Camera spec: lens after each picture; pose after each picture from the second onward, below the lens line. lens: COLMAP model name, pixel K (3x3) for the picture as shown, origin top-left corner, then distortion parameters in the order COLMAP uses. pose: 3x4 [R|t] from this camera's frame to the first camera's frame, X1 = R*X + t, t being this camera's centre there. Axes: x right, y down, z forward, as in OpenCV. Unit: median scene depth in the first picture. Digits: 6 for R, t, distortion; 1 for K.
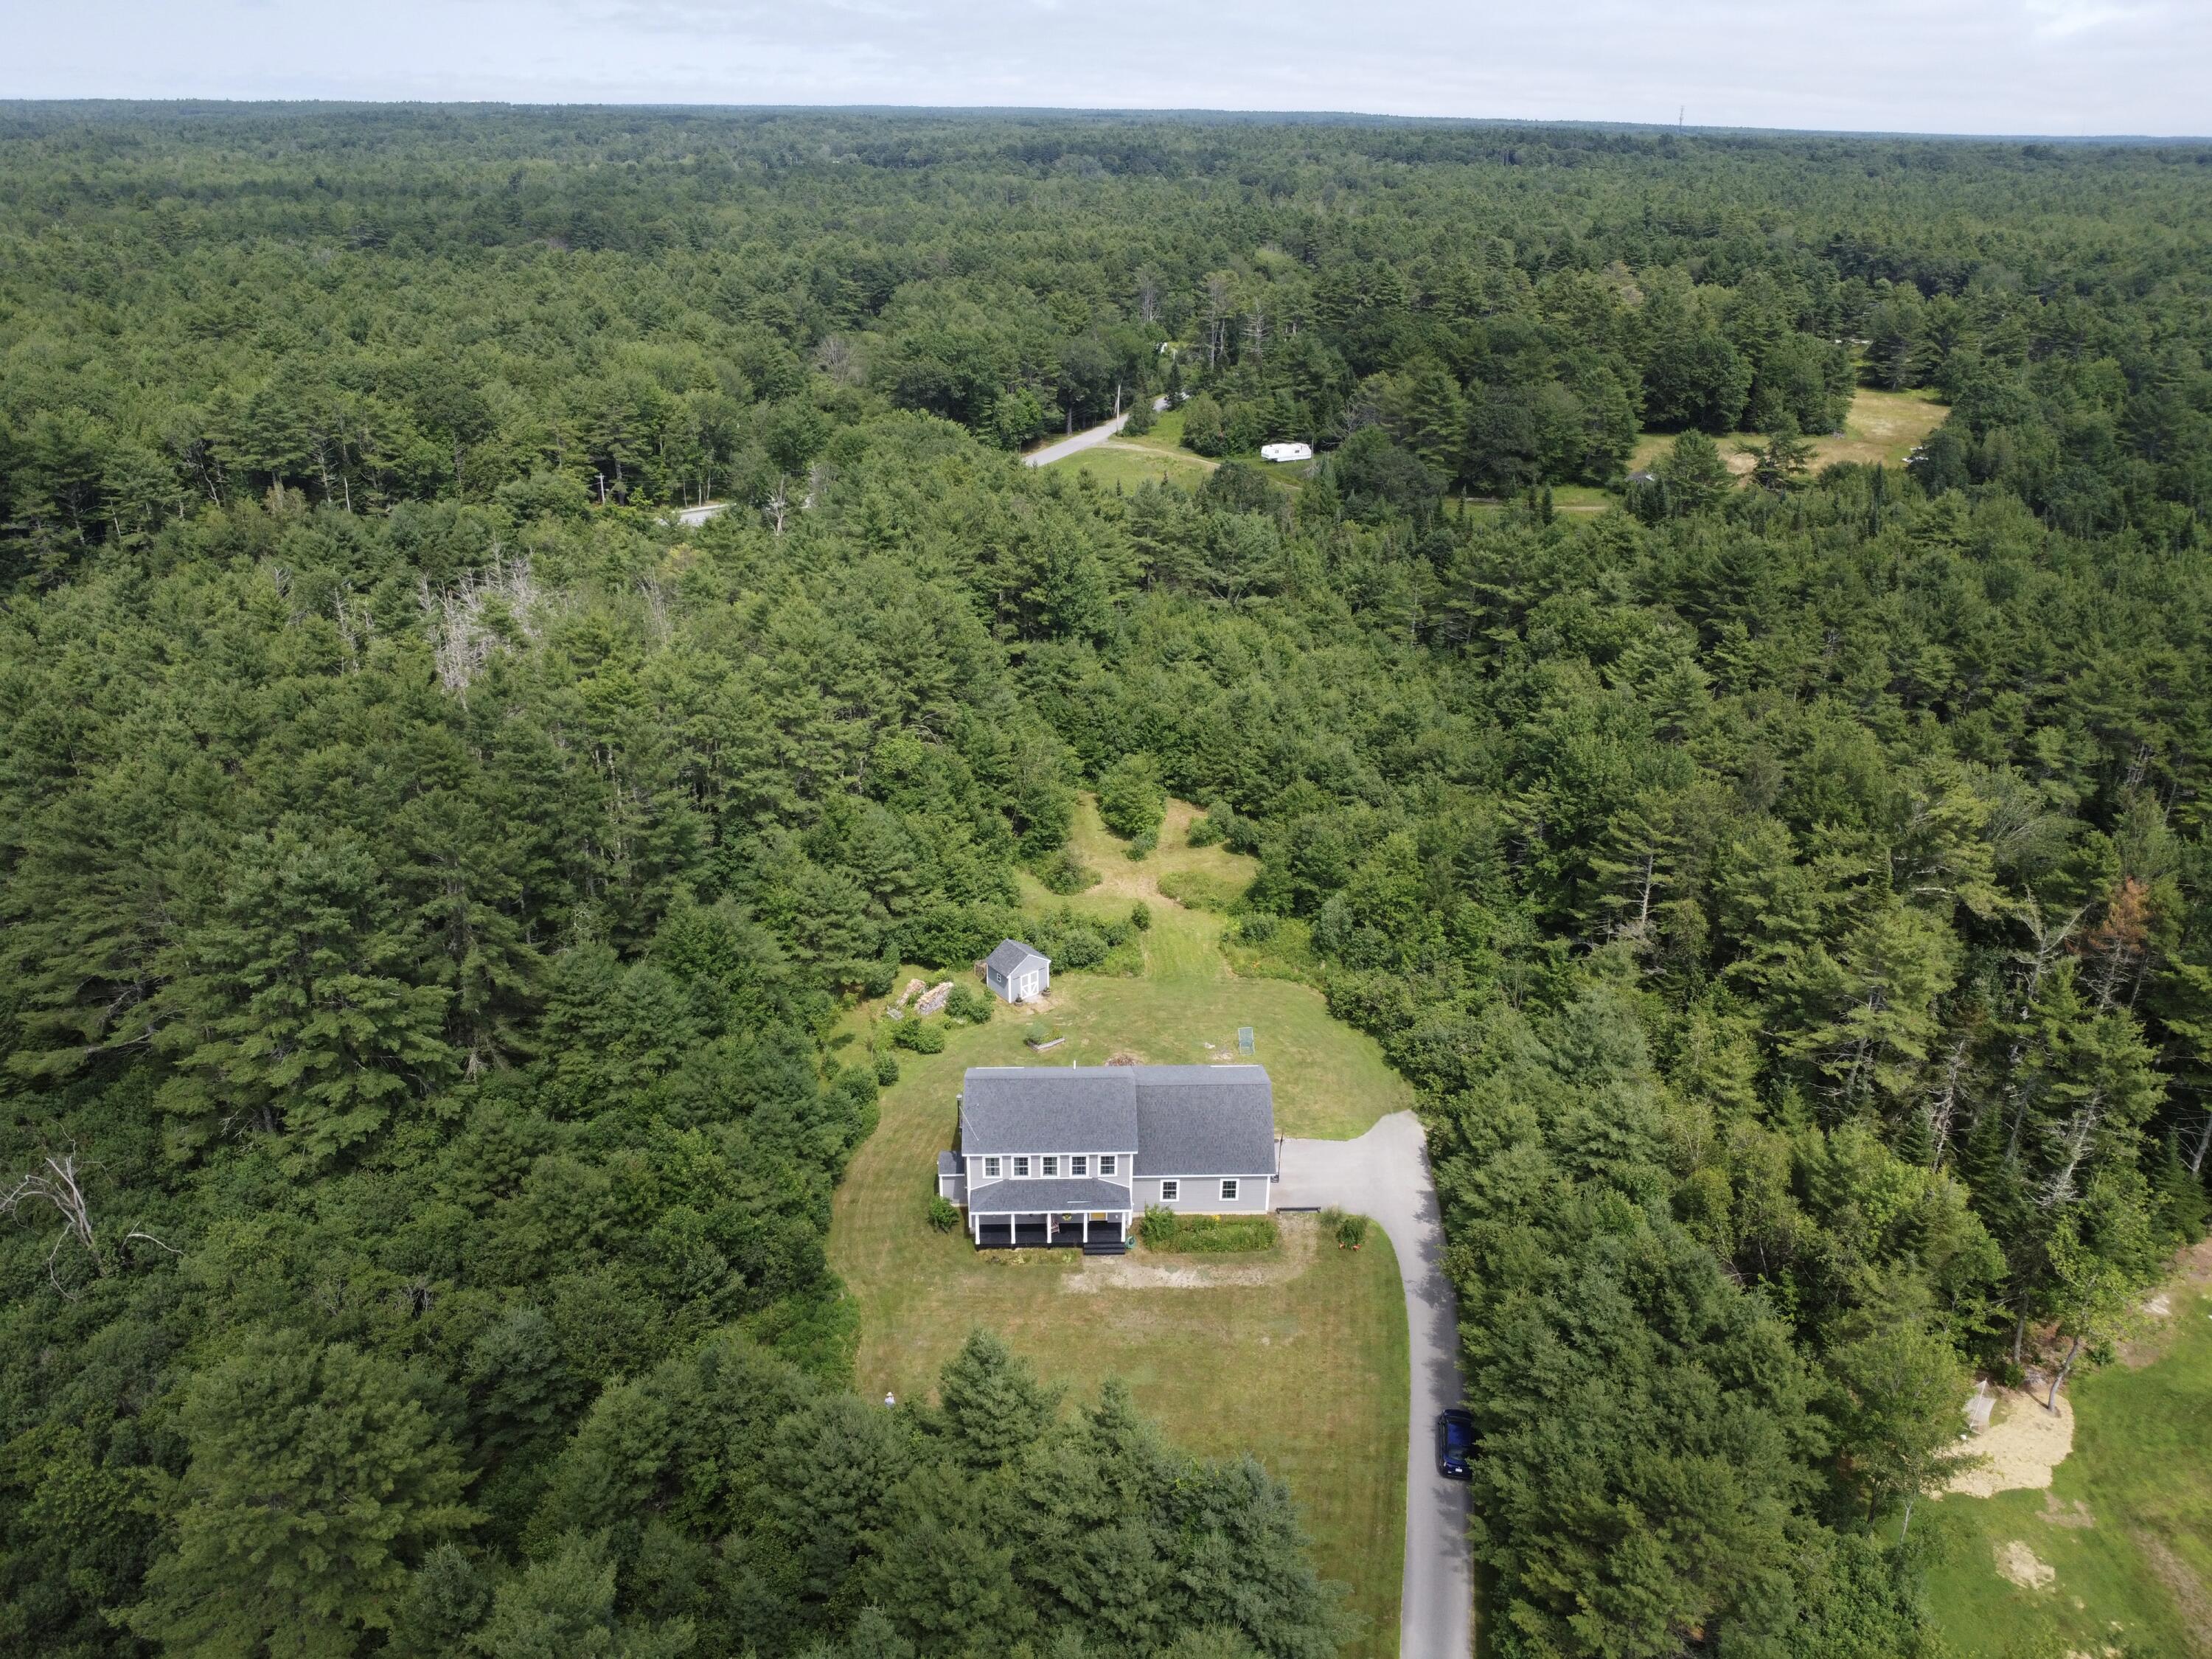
lens RADIAL K [[1597.3, 0, 1106.3], [0, 1597.3, 835.2], [0, 0, 1]] dist [-0.026476, -0.006360]
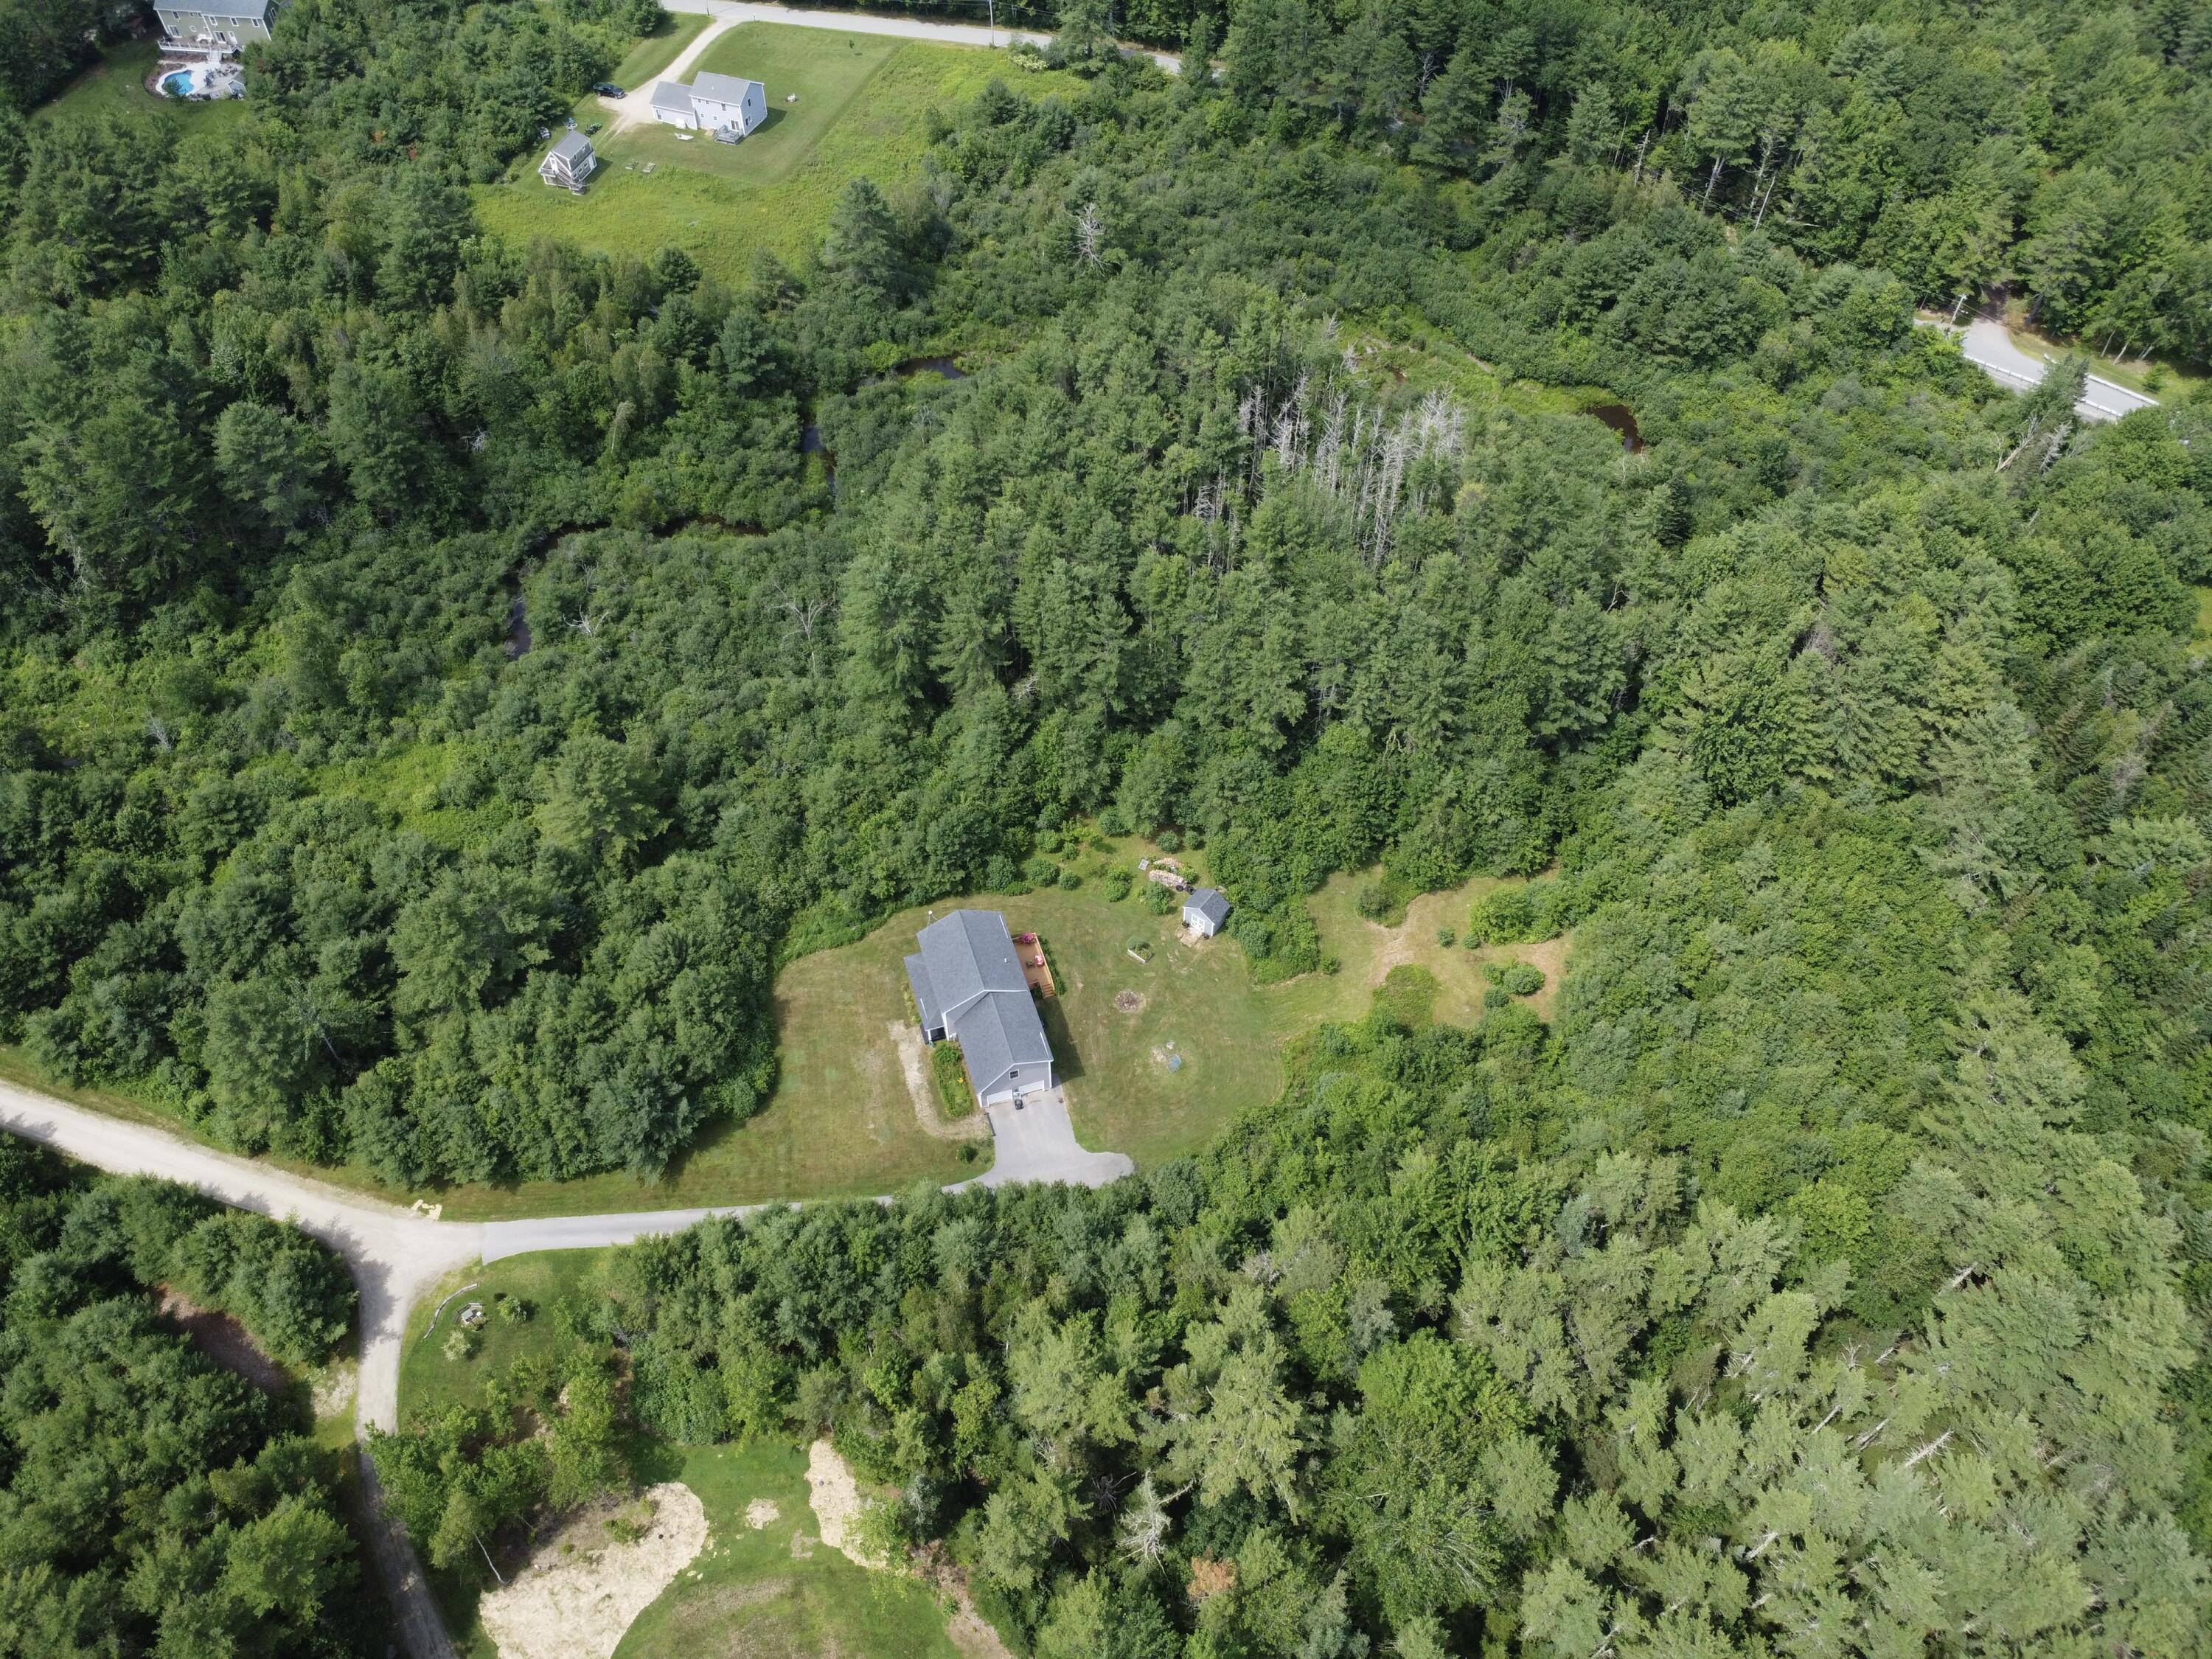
lens RADIAL K [[1597.3, 0, 1106.3], [0, 1597.3, 835.2], [0, 0, 1]] dist [-0.026476, -0.006360]
pose [[0.269575, 0.739896, -0.616346, 0.708605], [-0.397856, 0.668435, 0.628414, -0.776659], [0.876949, 0.075812, 0.474566, 0.243239]]
